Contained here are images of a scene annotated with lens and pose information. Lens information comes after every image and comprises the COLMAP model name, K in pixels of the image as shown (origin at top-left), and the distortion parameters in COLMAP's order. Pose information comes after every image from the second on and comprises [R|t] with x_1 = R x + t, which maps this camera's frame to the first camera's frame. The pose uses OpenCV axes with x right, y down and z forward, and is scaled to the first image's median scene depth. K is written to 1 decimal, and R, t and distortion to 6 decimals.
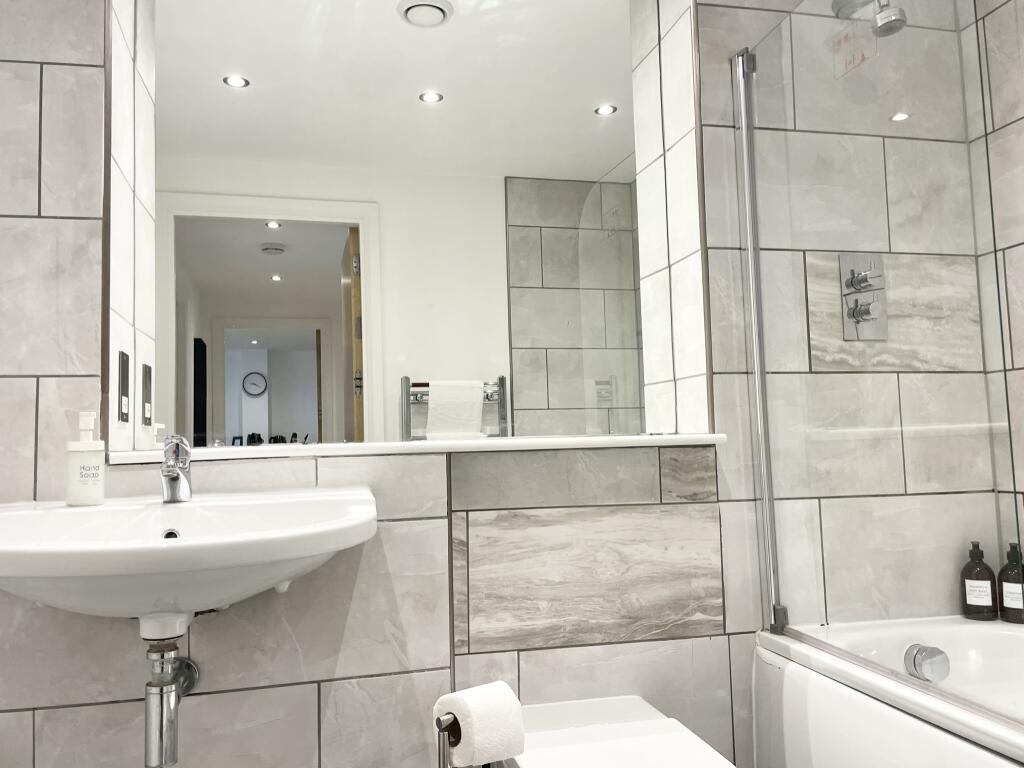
lens RADIAL K [[792.6, 0, 508.4], [0, 792.6, 388.7], [0, 0, 1]] dist [0.079253, -0.060363]
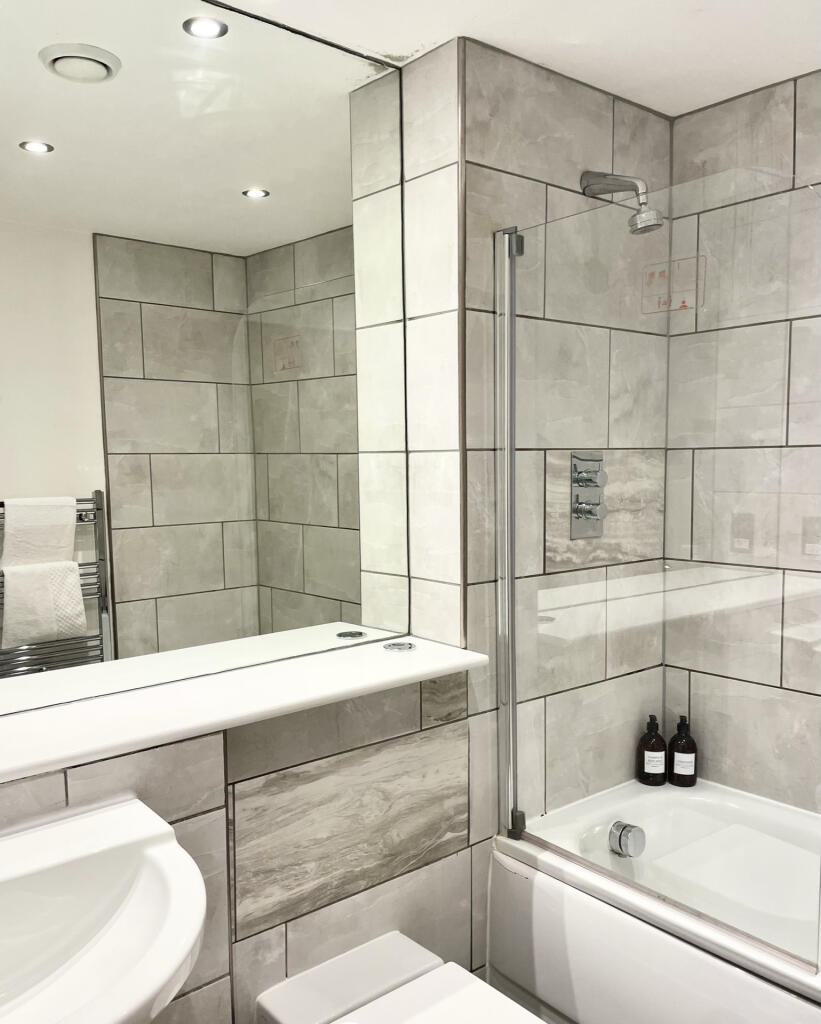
lens RADIAL K [[853.3, 0, 412.1], [0, 853.3, 572.6], [0, 0, 1]] dist [0.085734, -0.069533]
pose [[0.900575, -0.037167, 0.433109, -0.231826], [-0.035616, 0.986679, 0.158730, -0.186977], [-0.433239, -0.158374, 0.887255, 0.132802]]
